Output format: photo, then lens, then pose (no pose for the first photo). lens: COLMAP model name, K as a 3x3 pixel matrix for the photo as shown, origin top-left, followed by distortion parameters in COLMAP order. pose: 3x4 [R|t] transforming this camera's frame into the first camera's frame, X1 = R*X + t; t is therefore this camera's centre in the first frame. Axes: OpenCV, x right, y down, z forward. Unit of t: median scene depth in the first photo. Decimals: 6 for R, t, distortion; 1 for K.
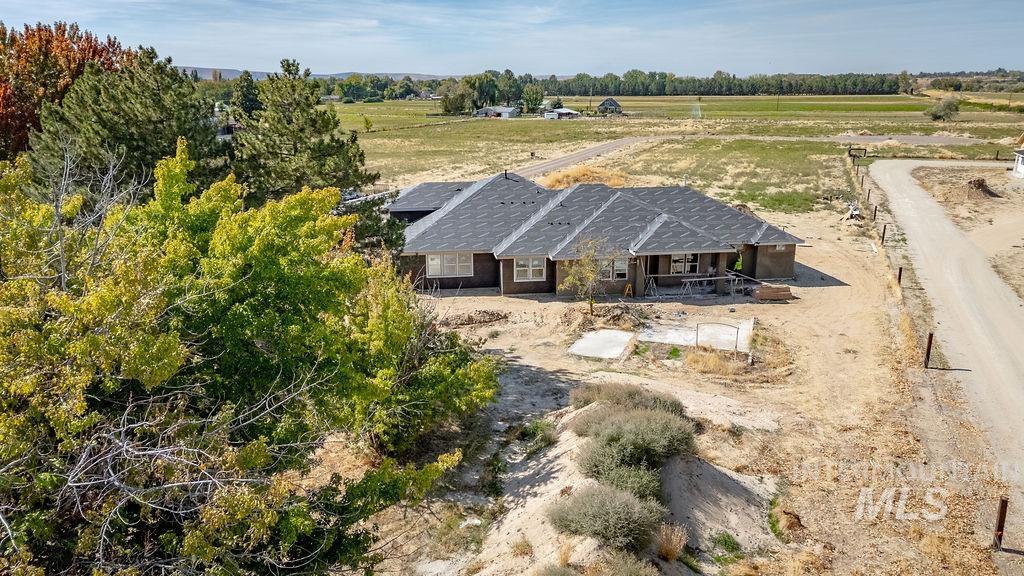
lens RADIAL K [[755.5, 0, 512.0], [0, 755.5, 288.0], [0, 0, 1]] dist [0.076412, -0.069048]
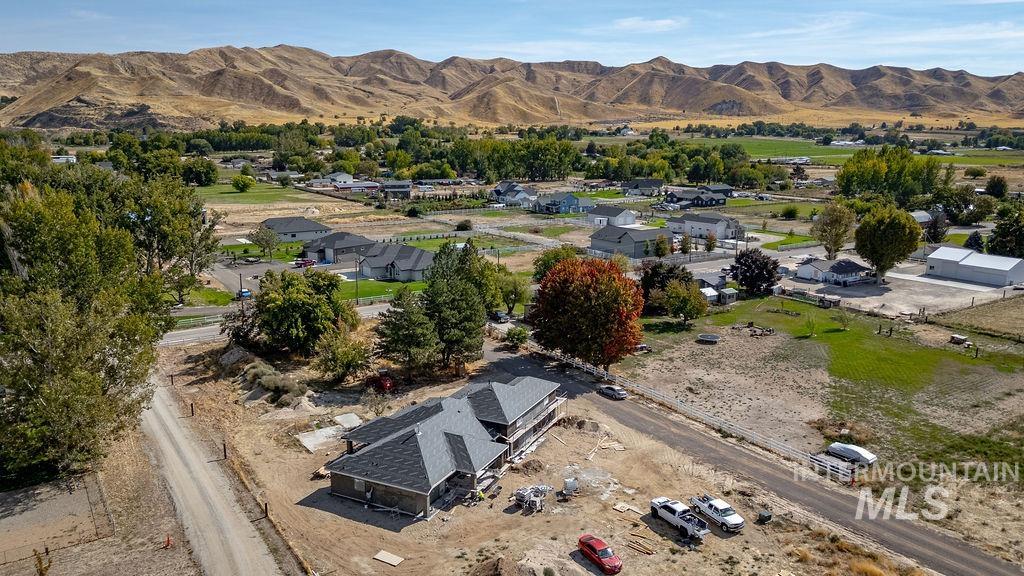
lens RADIAL K [[755.5, 0, 512.0], [0, 755.5, 288.0], [0, 0, 1]] dist [0.076412, -0.069048]
pose [[-0.570029, 0.171797, -0.803463, 1.373941], [-0.214328, 0.912946, 0.347265, -1.020068], [0.793177, 0.370155, -0.483585, 1.982512]]
